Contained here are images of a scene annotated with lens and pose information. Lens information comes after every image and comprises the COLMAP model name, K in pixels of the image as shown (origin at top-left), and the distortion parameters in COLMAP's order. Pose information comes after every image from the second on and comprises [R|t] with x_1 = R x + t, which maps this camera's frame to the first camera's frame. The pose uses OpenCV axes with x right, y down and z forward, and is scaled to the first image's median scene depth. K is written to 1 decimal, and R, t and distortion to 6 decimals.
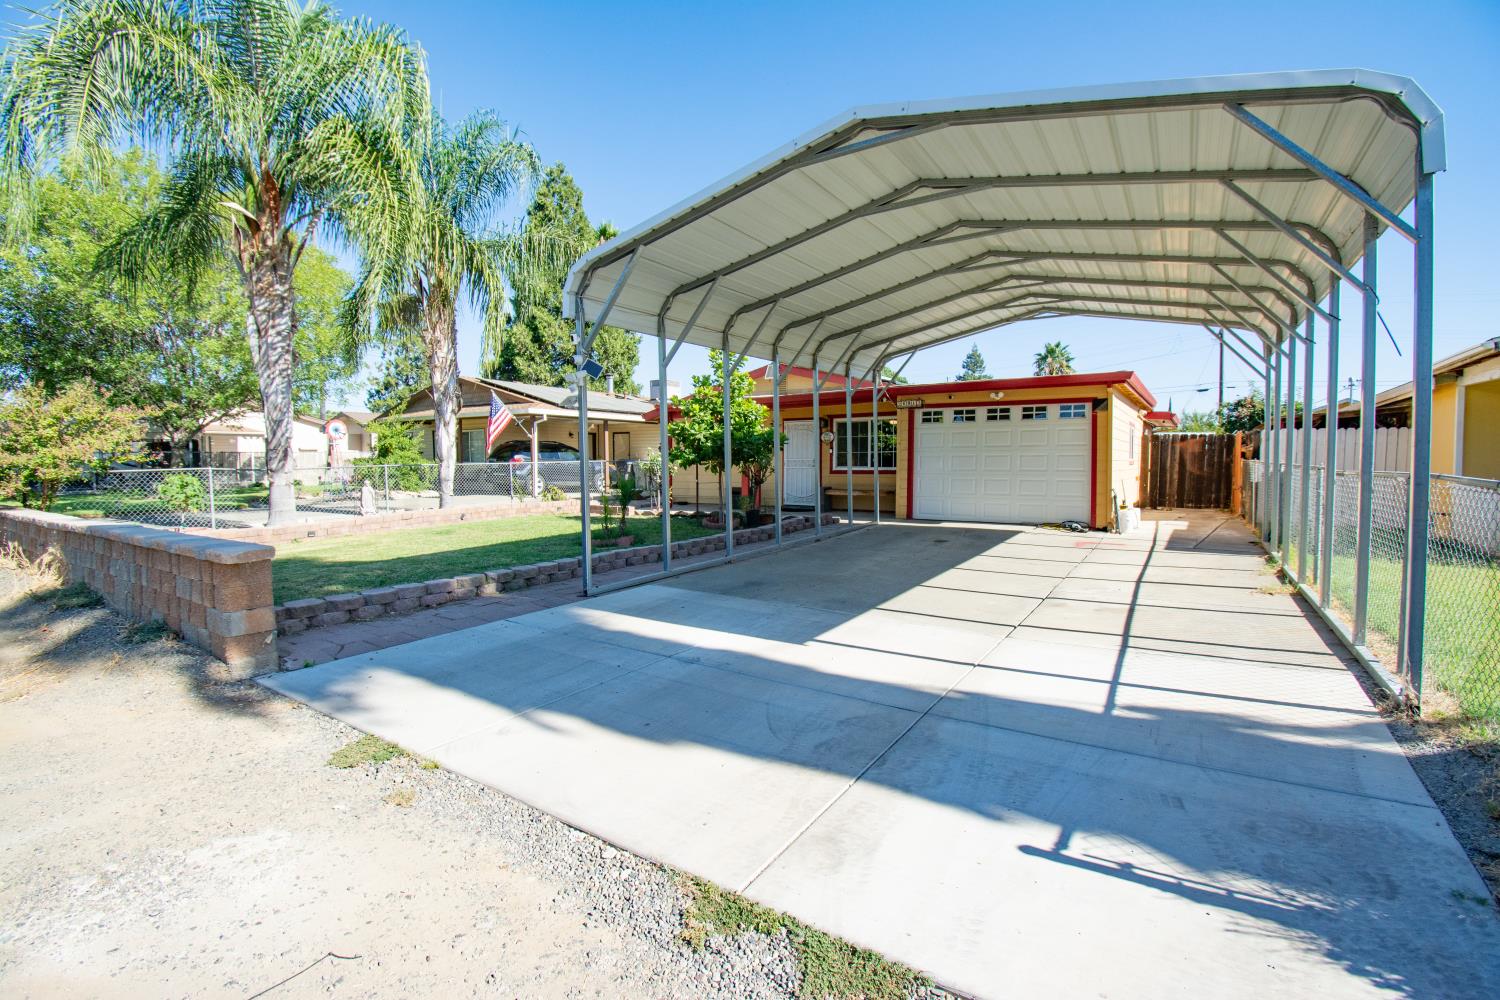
lens RADIAL K [[663.1, 0, 752.2], [0, 663.1, 501.3], [0, 0, 1]] dist [0.019665, -0.027352]
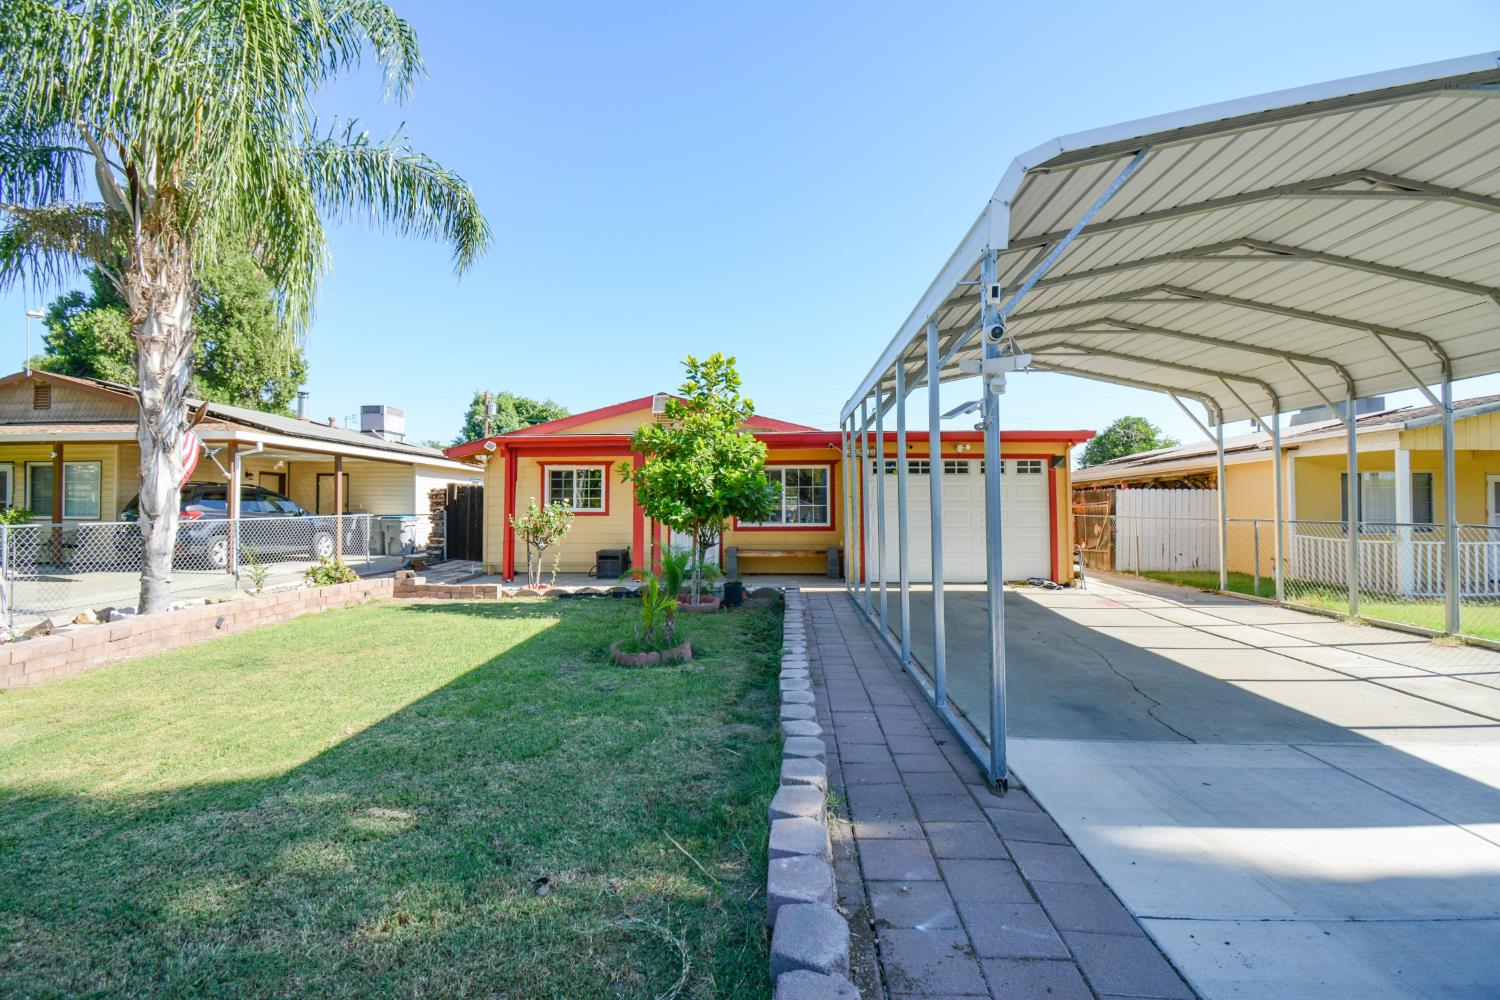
lens RADIAL K [[663.1, 0, 752.2], [0, 663.1, 501.3], [0, 0, 1]] dist [0.019665, -0.027352]
pose [[0.861803, 0.009920, 0.507146, -0.328555], [0.028541, 0.997276, -0.068007, -0.024727], [-0.506440, 0.073084, 0.859173, 0.310733]]
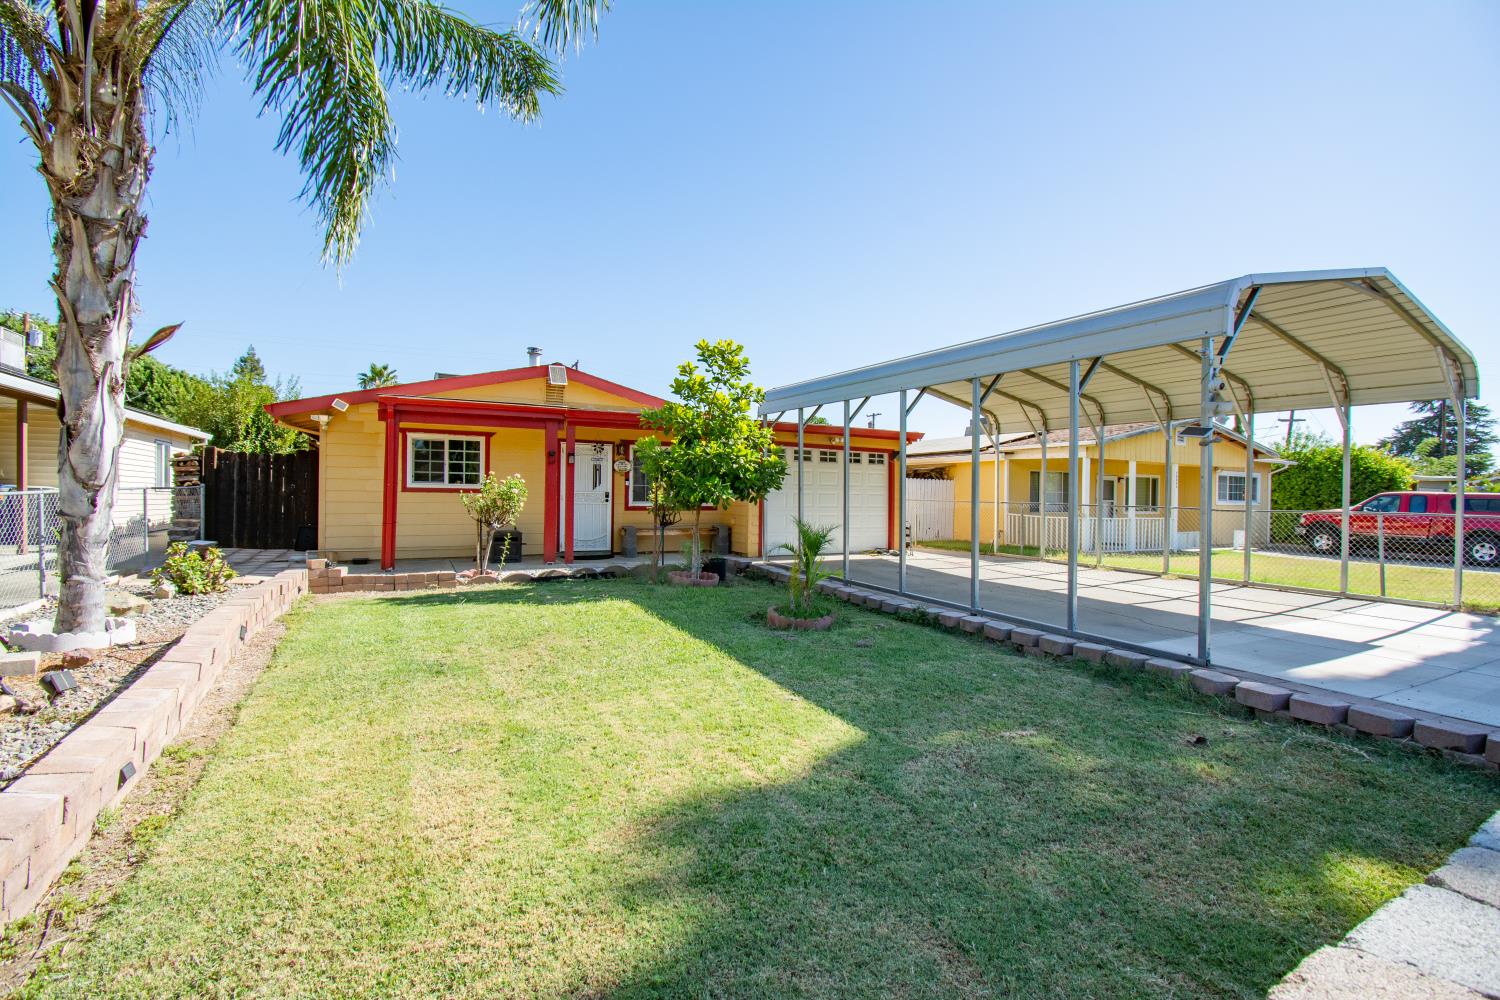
lens RADIAL K [[663.1, 0, 752.2], [0, 663.1, 501.3], [0, 0, 1]] dist [0.019665, -0.027352]
pose [[0.483624, 0.000778, 0.875275, -0.613703], [0.036096, 0.999131, -0.020832, -0.034273], [-0.874531, 0.041669, 0.483176, 0.528193]]
